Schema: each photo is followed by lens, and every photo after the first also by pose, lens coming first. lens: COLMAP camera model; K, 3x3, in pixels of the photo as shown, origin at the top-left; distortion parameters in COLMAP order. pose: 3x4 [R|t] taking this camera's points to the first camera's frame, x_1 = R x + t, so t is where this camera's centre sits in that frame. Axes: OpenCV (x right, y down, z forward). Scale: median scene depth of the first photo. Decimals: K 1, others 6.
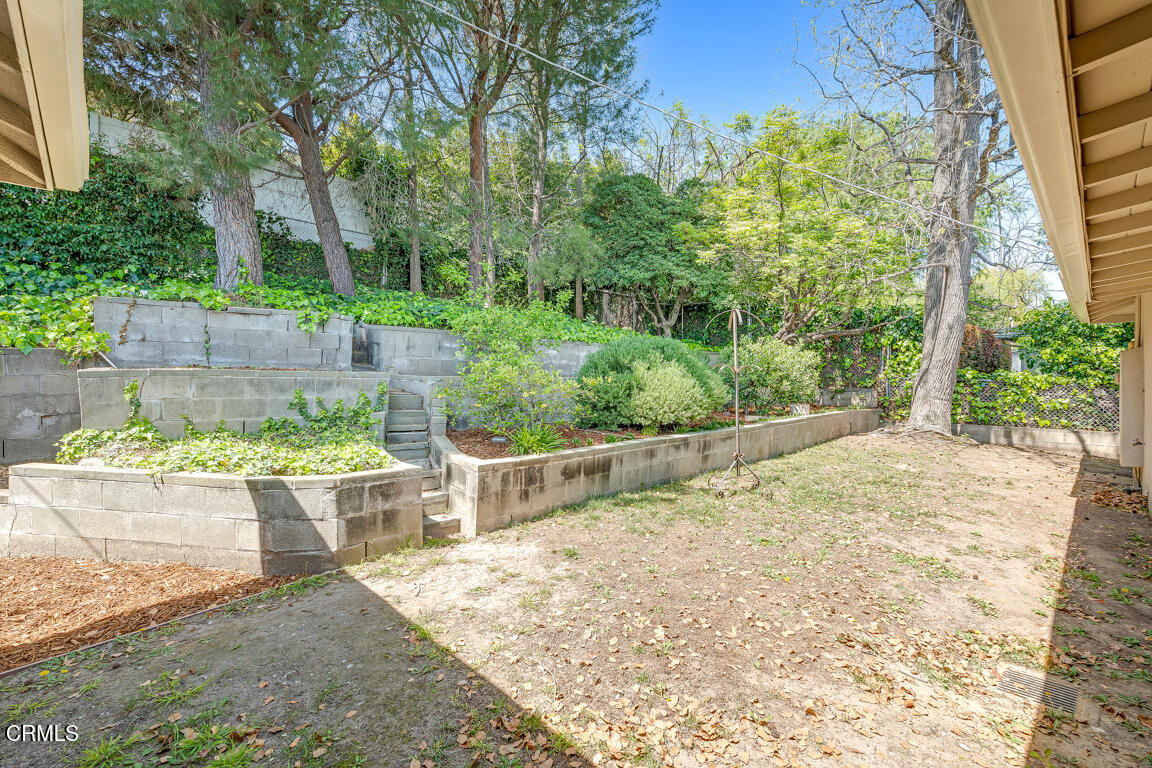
lens RADIAL K [[504.3, 0, 577.3], [0, 504.3, 382.8], [0, 0, 1]] dist [-0.002967, -0.000051]
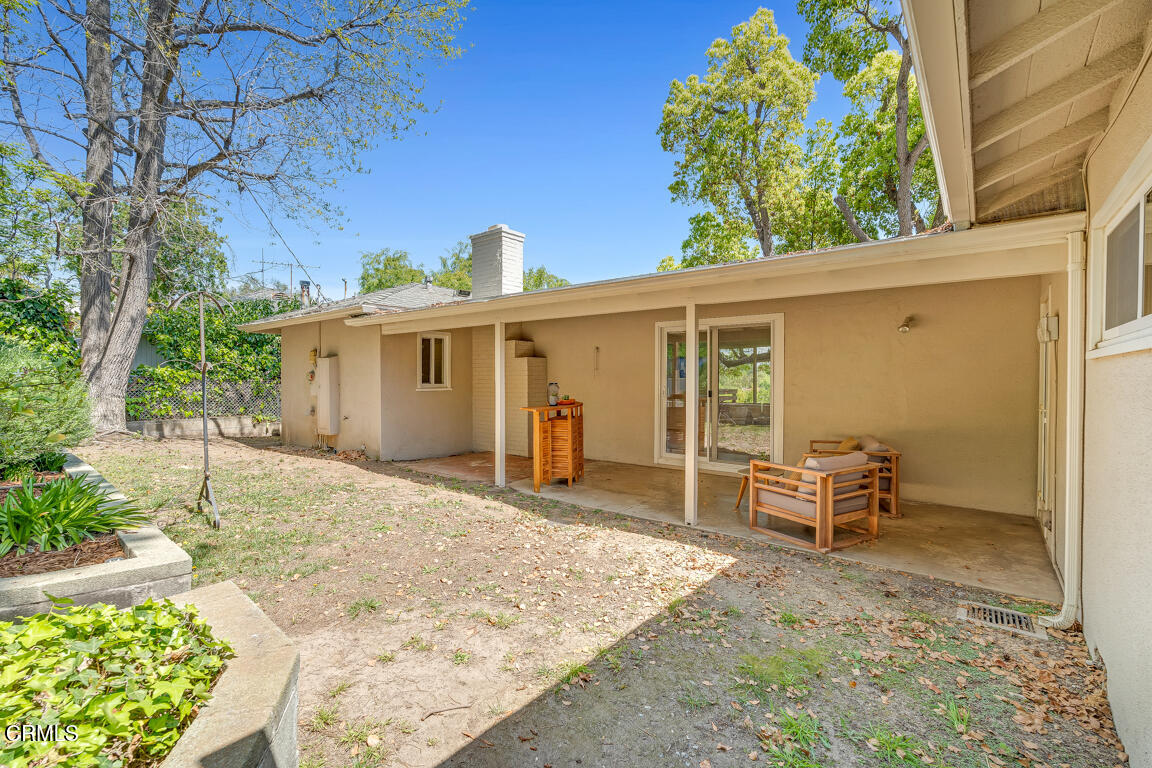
lens RADIAL K [[504.3, 0, 575.5], [0, 504.3, 380.7], [0, 0, 1]] dist [-0.002967, -0.000051]
pose [[-0.115492, -0.011133, 0.993246, -0.292256], [-0.000761, 0.999938, 0.011119, -0.007428], [-0.993308, 0.000528, -0.115493, 0.271126]]
